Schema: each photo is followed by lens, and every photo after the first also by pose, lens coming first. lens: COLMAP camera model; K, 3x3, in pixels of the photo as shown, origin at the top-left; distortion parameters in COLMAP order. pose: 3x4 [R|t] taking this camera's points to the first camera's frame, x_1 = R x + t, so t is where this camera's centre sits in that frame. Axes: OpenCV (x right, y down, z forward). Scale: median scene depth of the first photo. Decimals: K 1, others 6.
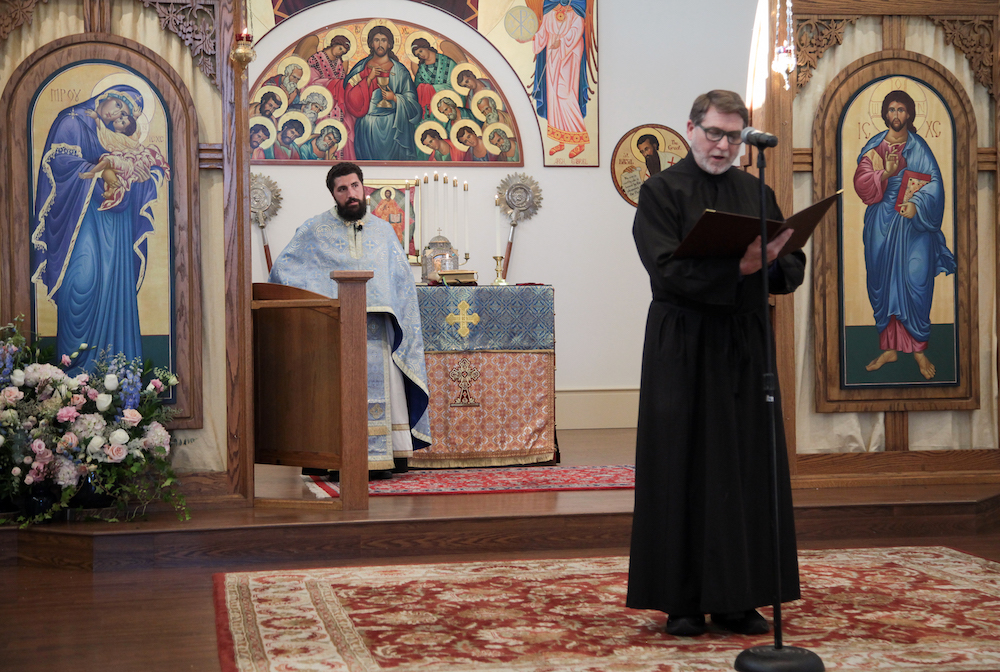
lens RADIAL K [[1676.3, 0, 503.0], [0, 1676.3, 319.9], [0, 0, 1]] dist [0.234808, -0.019730]
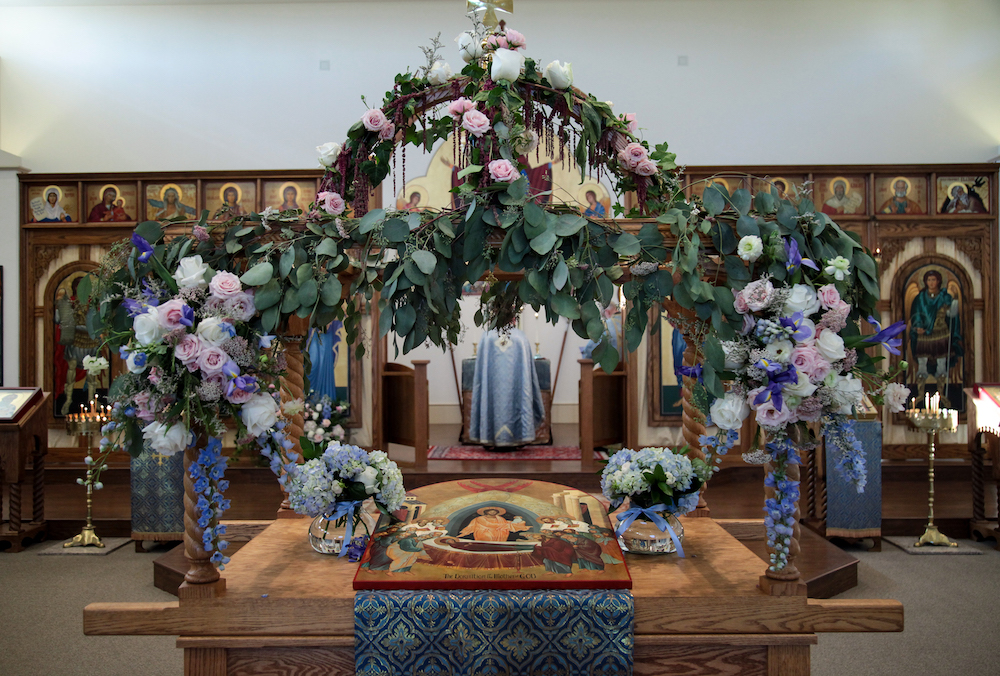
lens RADIAL K [[885.2, 0, 489.2], [0, 885.2, 342.6], [0, 0, 1]] dist [-0.019353, 0.010155]
pose [[0.974382, 0.006218, -0.224815, 0.237539], [-0.006739, 0.999976, -0.001548, -0.045995], [0.224800, 0.003024, 0.974400, -0.116459]]
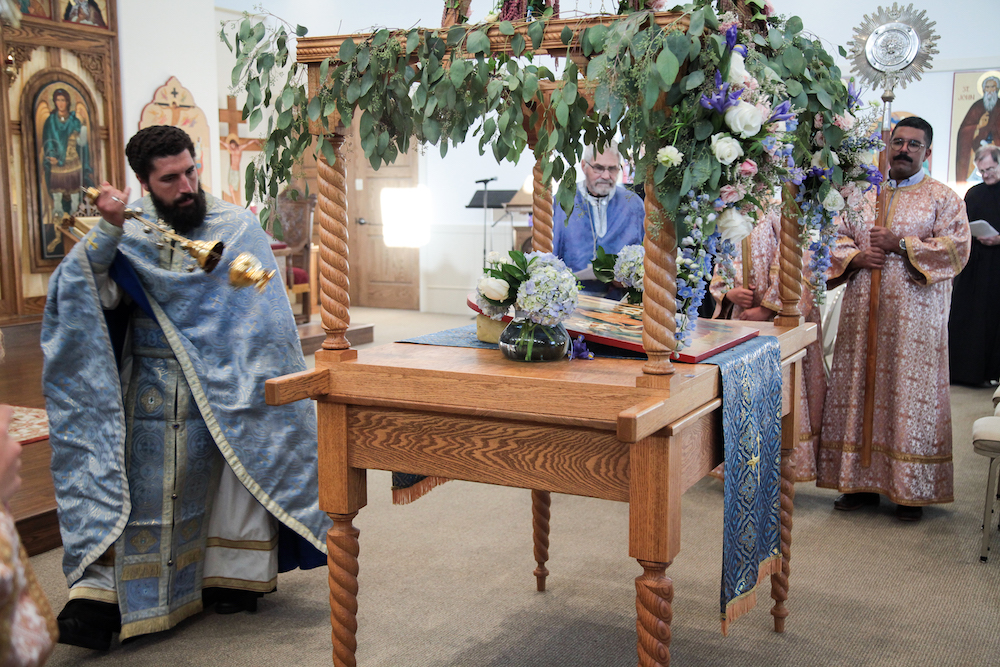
lens RADIAL K [[1130.0, 0, 500.0], [0, 1130.0, 333.5], [0, 0, 1]] dist [0.062563, 0.078730]
pose [[0.630944, -0.087454, 0.770884, -0.134528], [-0.006202, 0.993026, 0.117730, -0.030153], [-0.775804, -0.079062, 0.626002, -0.066301]]
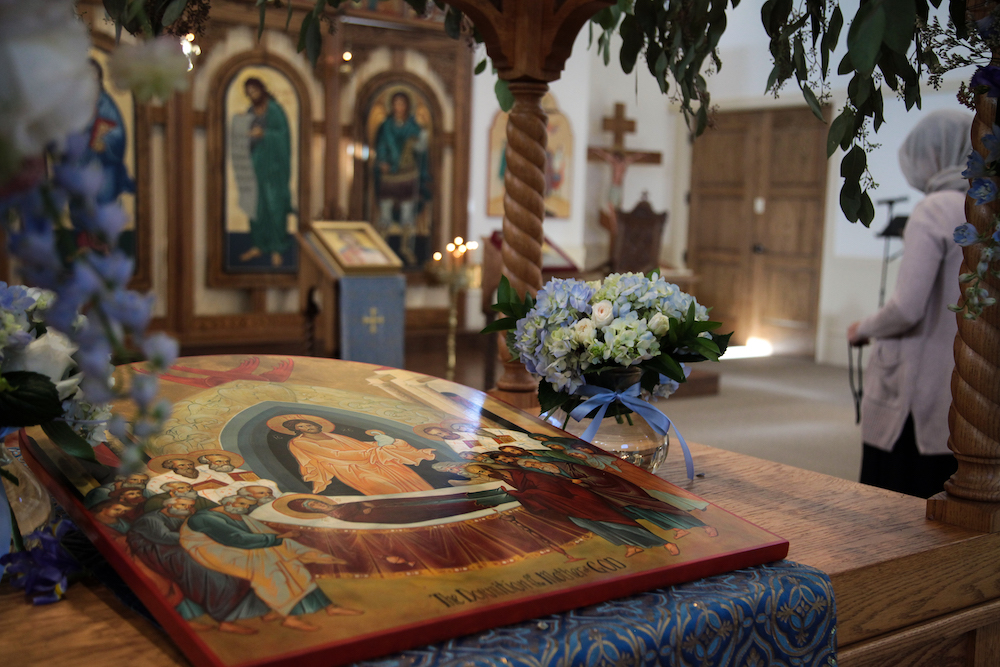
lens RADIAL K [[1130.0, 0, 500.0], [0, 1130.0, 333.5], [0, 0, 1]] dist [0.062563, 0.078730]
pose [[0.903563, -0.002672, 0.428447, 0.134385], [-0.045577, 0.993707, 0.102315, -0.022831], [-0.426024, -0.111975, 0.897756, 0.006516]]
